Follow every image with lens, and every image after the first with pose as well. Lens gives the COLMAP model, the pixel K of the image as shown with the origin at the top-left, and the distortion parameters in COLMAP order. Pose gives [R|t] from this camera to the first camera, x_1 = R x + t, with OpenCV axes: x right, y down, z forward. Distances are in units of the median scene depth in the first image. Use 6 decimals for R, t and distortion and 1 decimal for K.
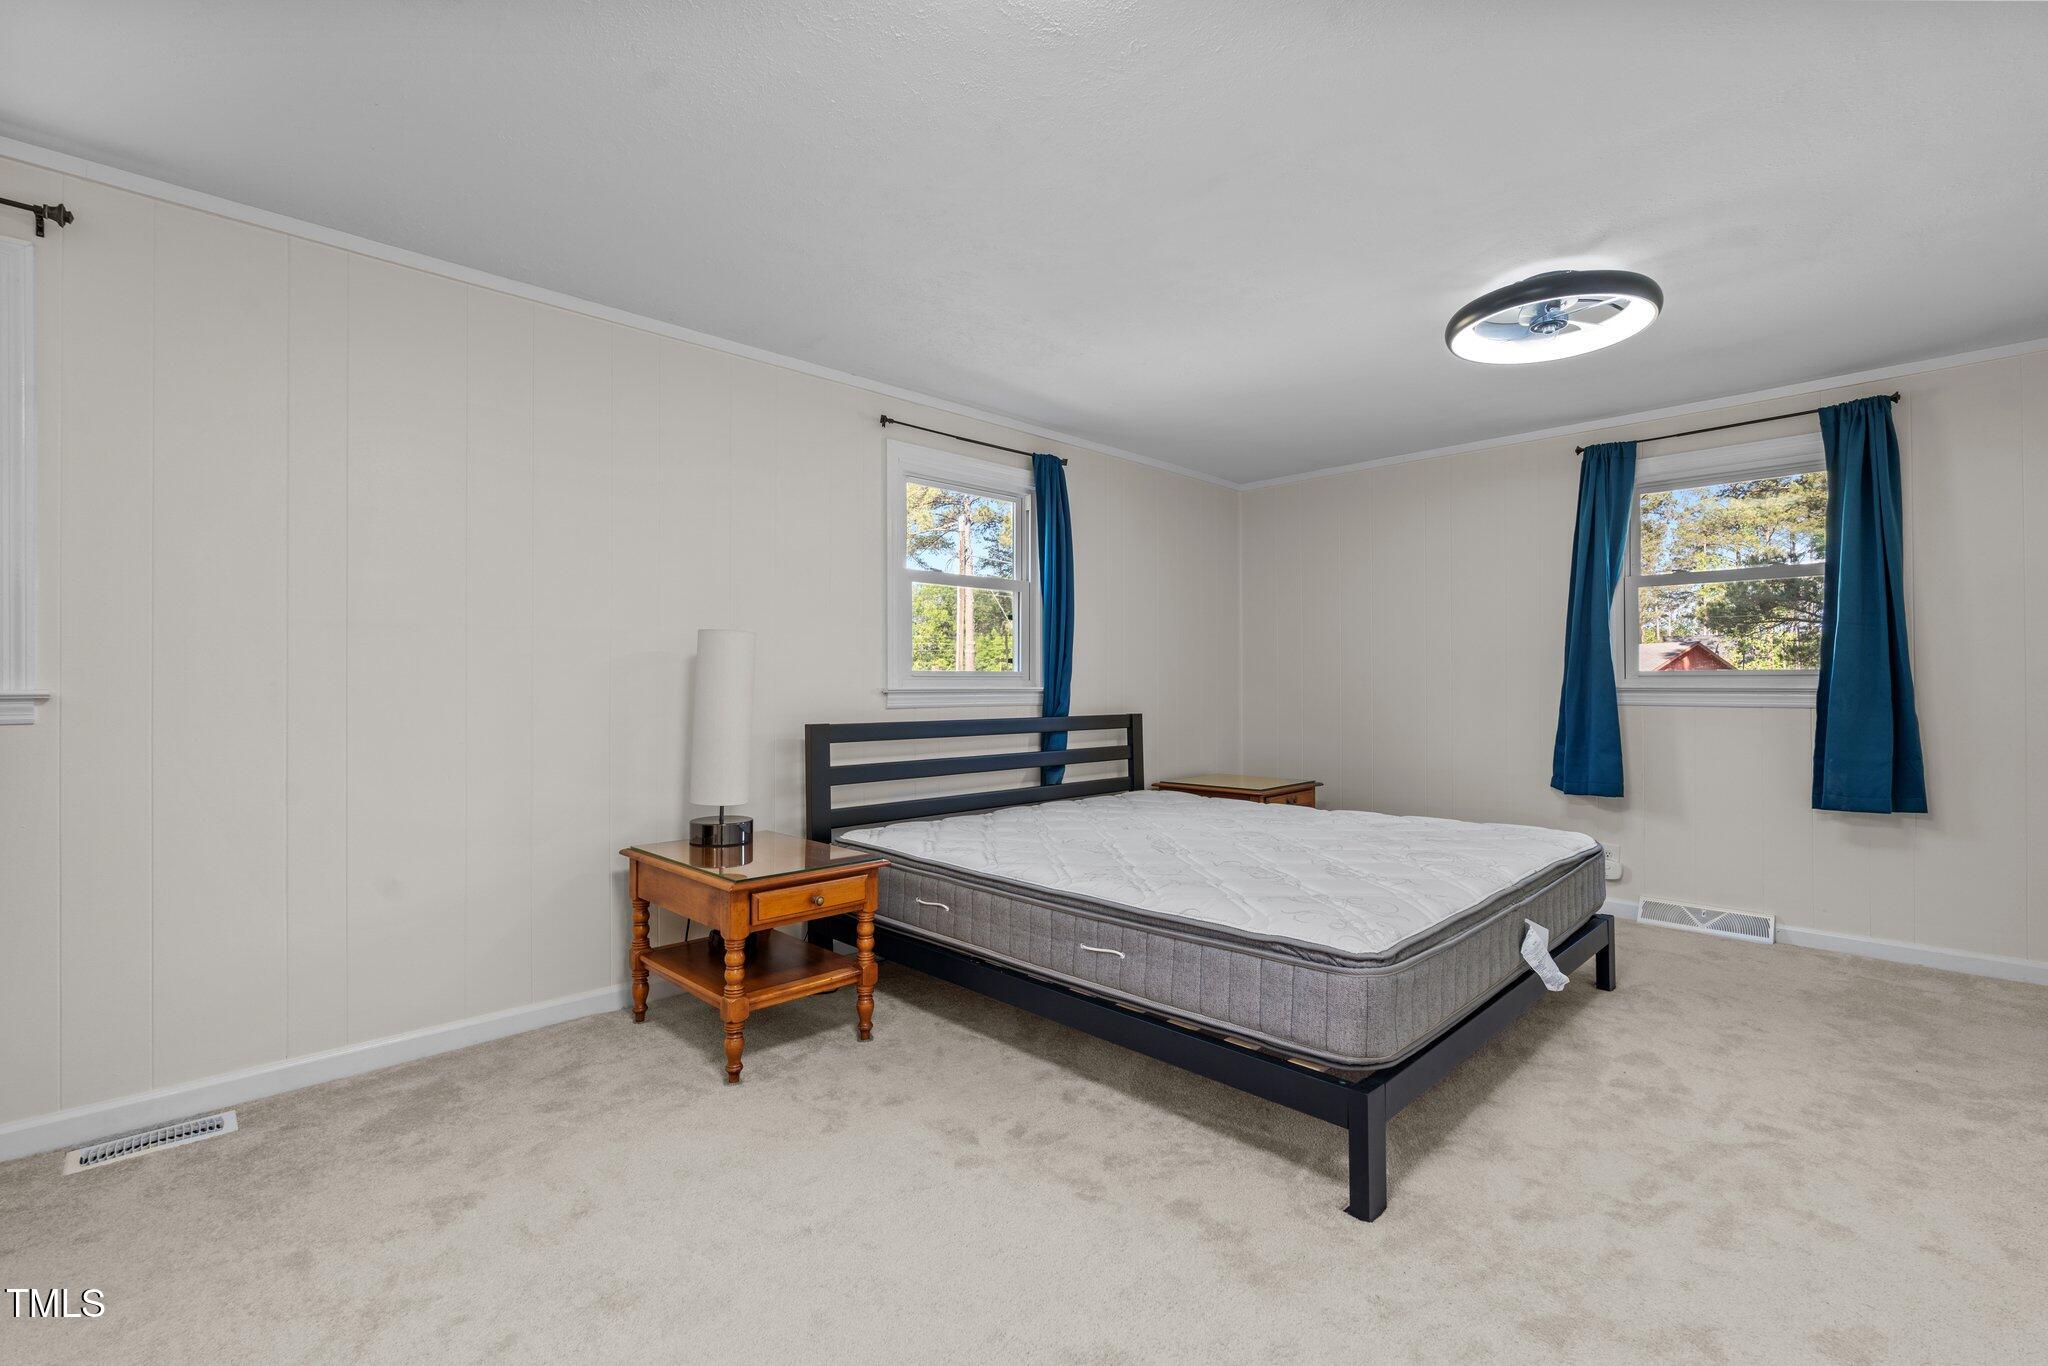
lens RADIAL K [[923.7, 0, 1023.5], [0, 923.7, 694.7], [0, 0, 1]] dist [-0.001212, -0.000198]
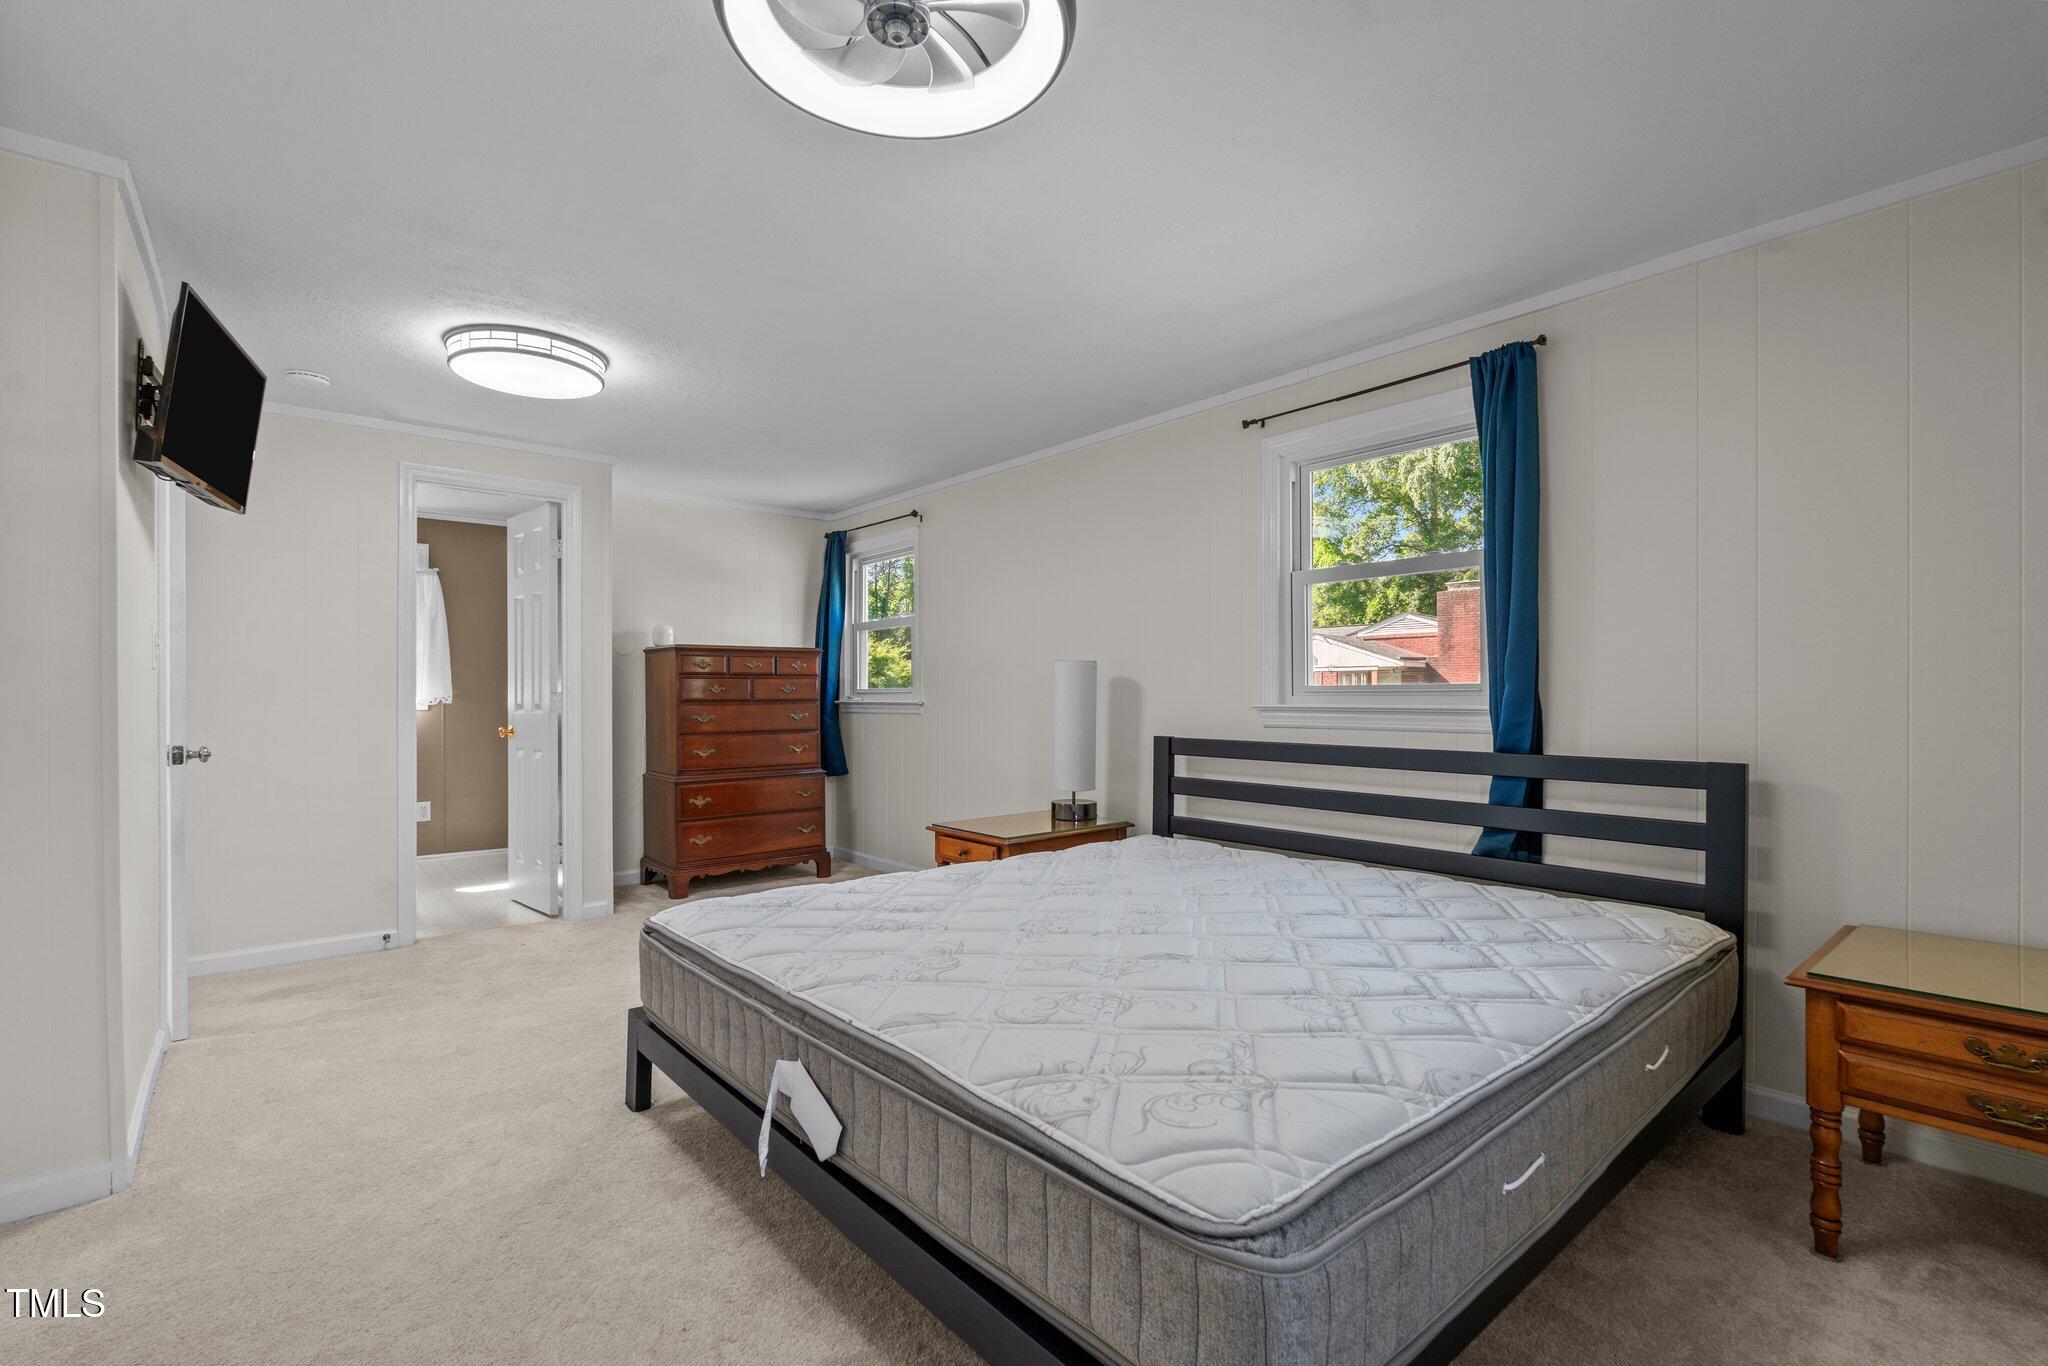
lens RADIAL K [[925.9, 0, 966.7], [0, 925.9, 685.2], [0, 0, 1]] dist [-0.003394, -0.000247]
pose [[-0.127141, -0.005703, -0.991868, 0.720143], [-0.004962, 0.999975, -0.005113, -0.017752], [0.991872, 0.004272, -0.127166, 0.720122]]
